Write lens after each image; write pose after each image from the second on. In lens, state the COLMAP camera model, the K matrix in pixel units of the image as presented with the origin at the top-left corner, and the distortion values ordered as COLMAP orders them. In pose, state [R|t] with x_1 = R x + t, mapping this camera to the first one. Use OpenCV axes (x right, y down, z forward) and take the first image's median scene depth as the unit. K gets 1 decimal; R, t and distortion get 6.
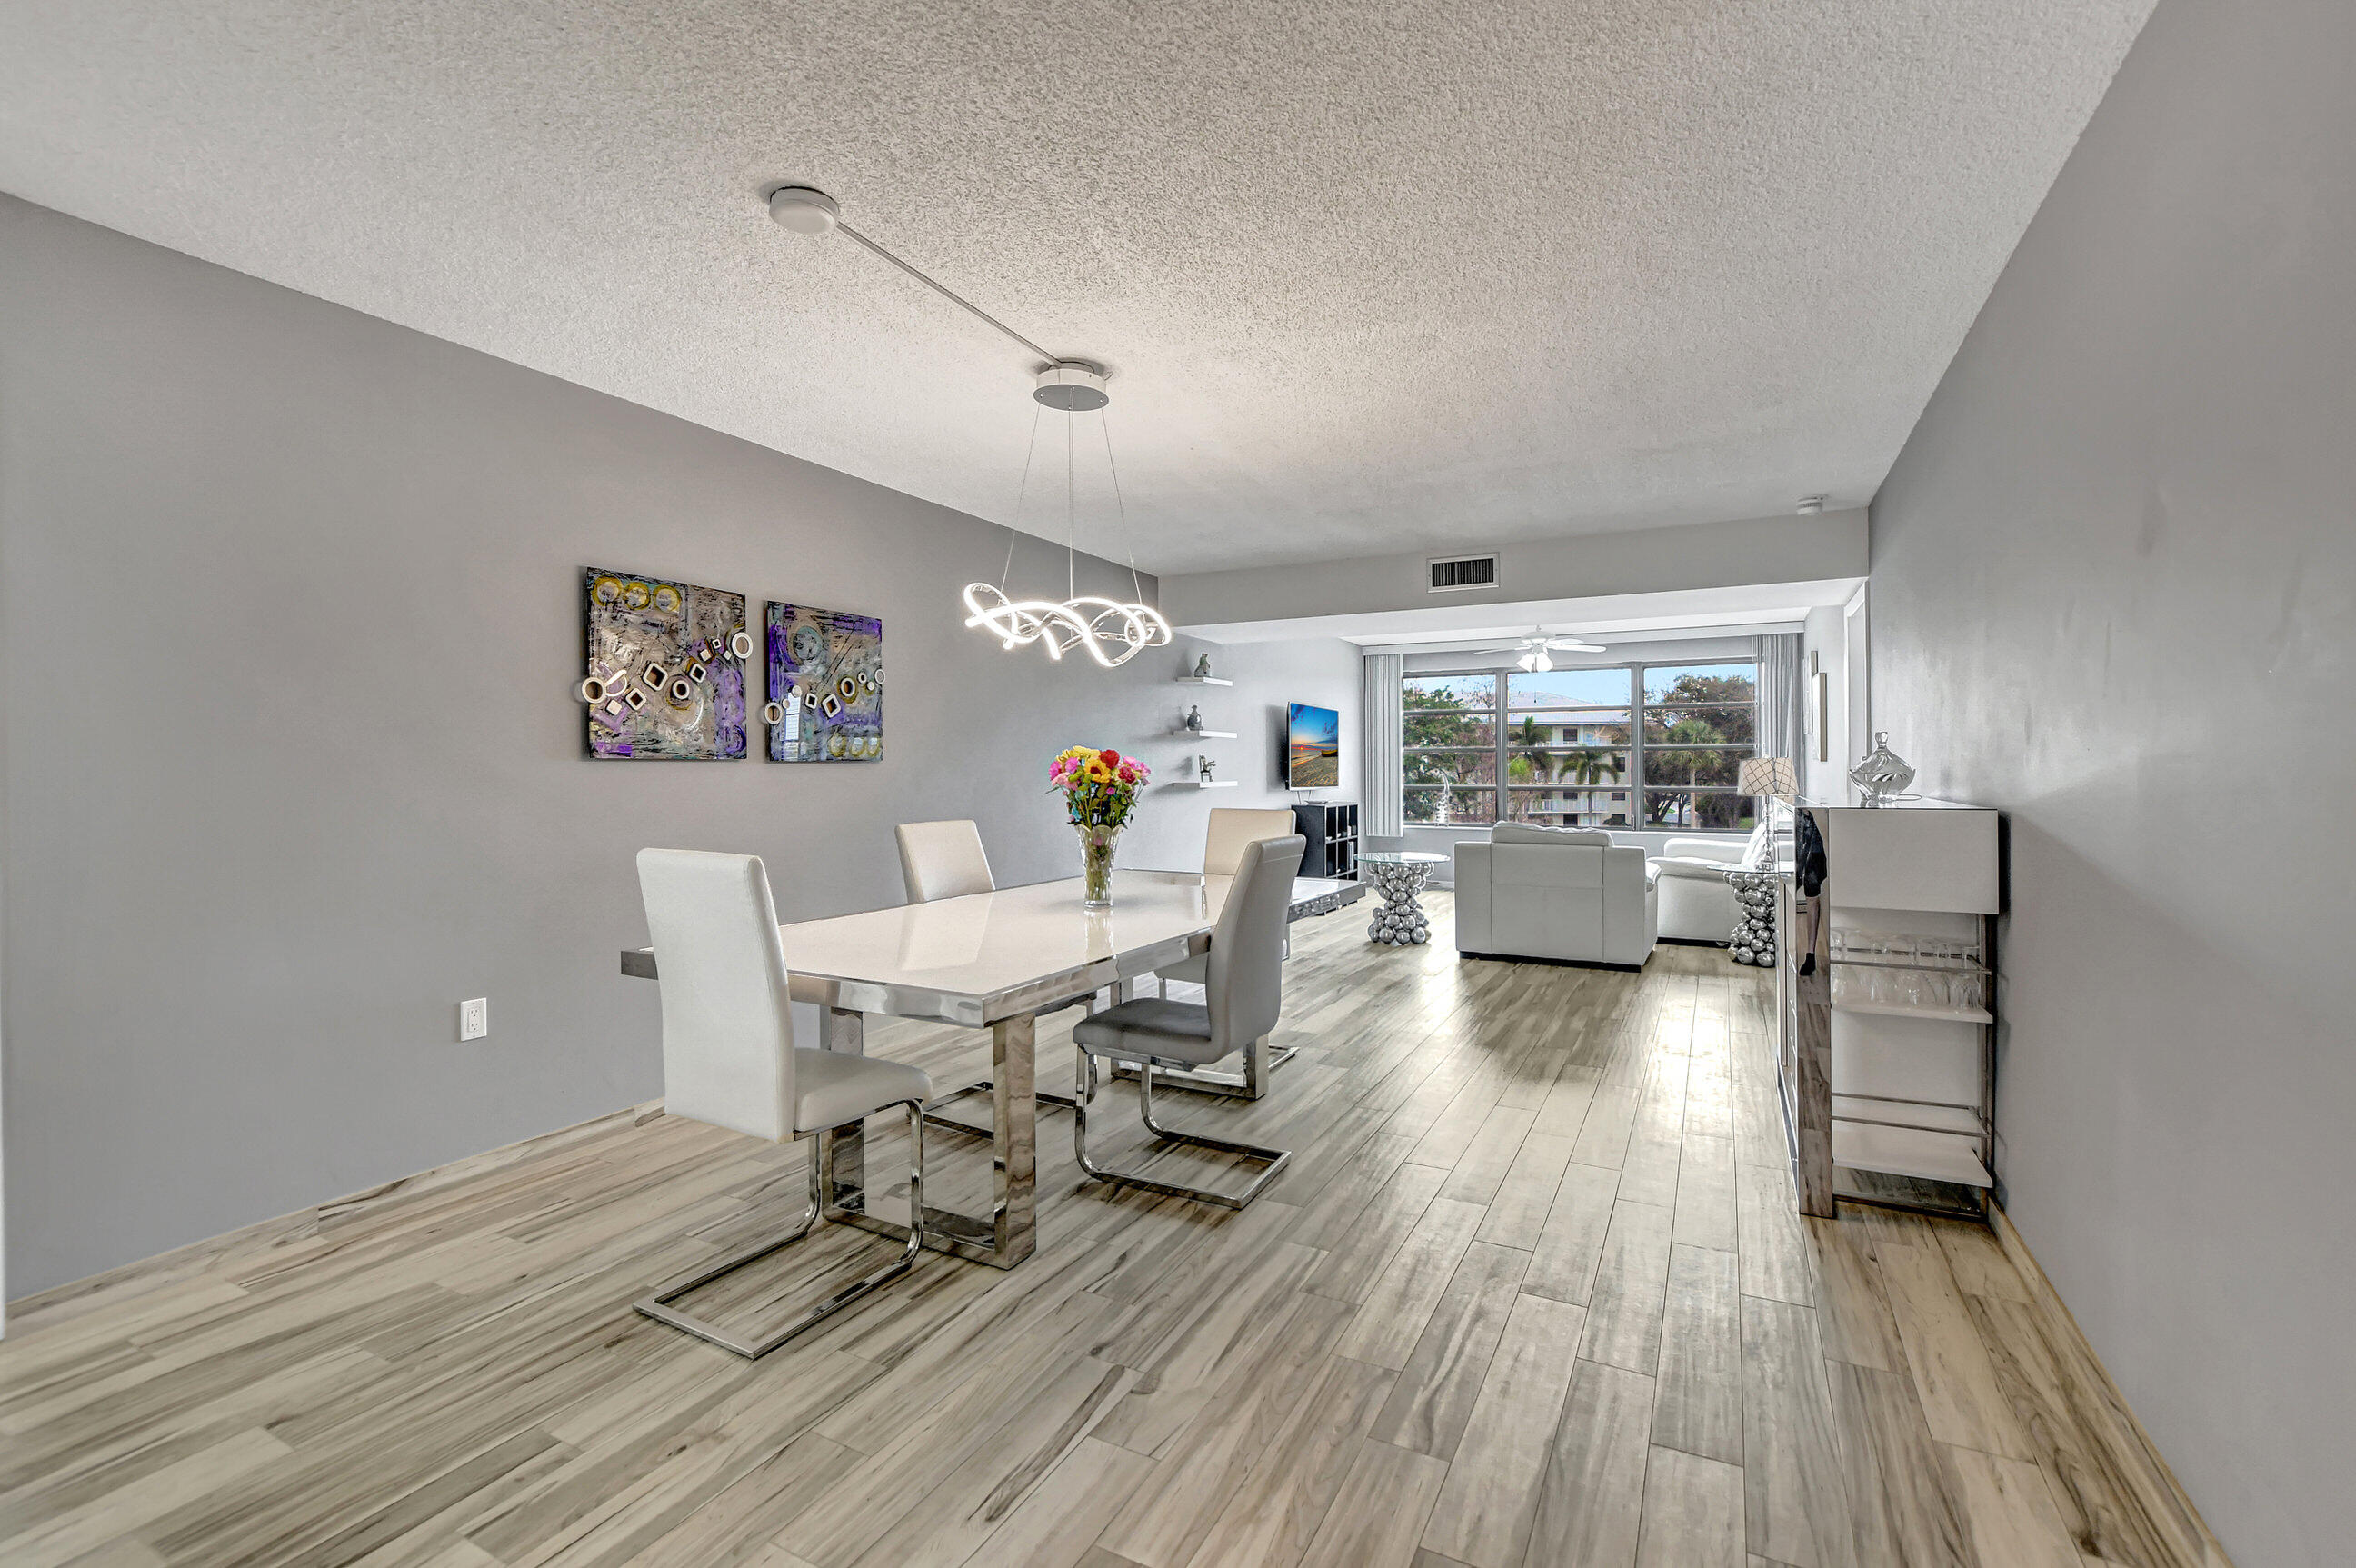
lens RADIAL K [[1049.7, 0, 1178.0], [0, 1049.7, 784.0], [0, 0, 1]] dist [-0.000337, 0.000032]
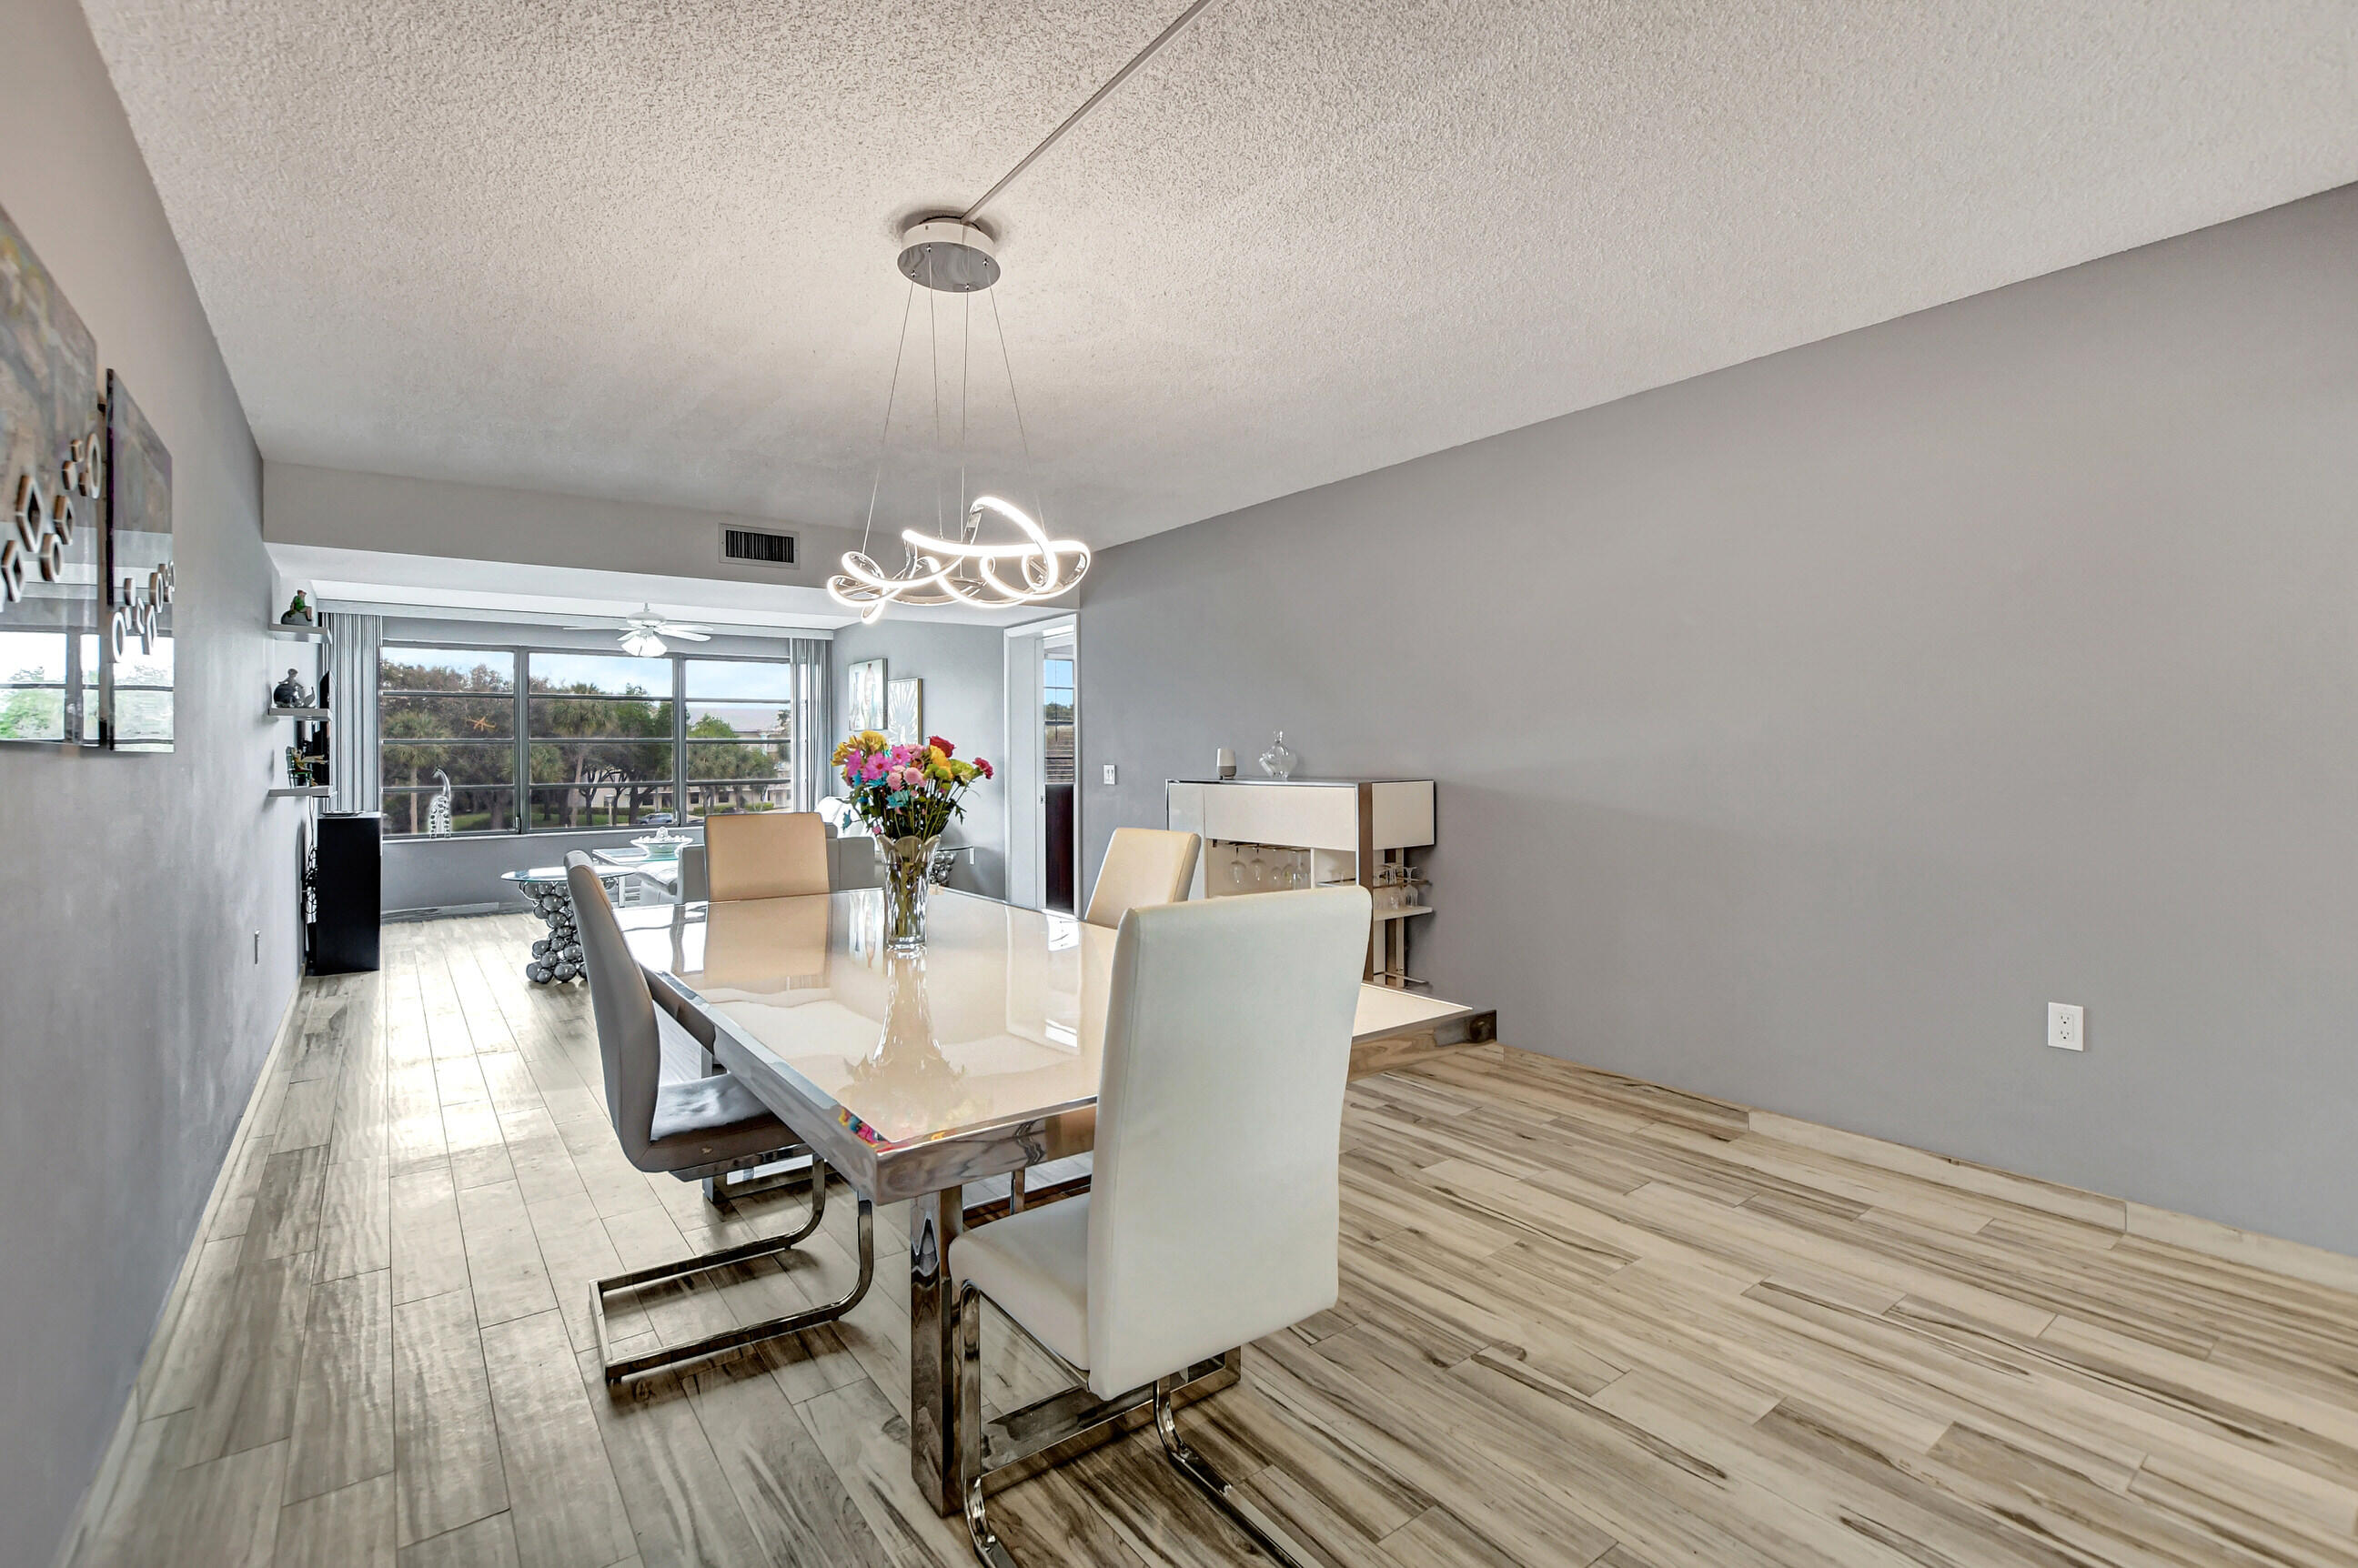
lens RADIAL K [[1038.4, 0, 1176.0], [0, 1038.4, 725.1], [0, 0, 1]] dist [0.001014, 0.000117]
pose [[0.436004, 0.026257, 0.899561, -0.967647], [0.021195, 0.998997, -0.039433, -0.005516], [-0.899695, 0.036259, 0.435011, 0.726672]]
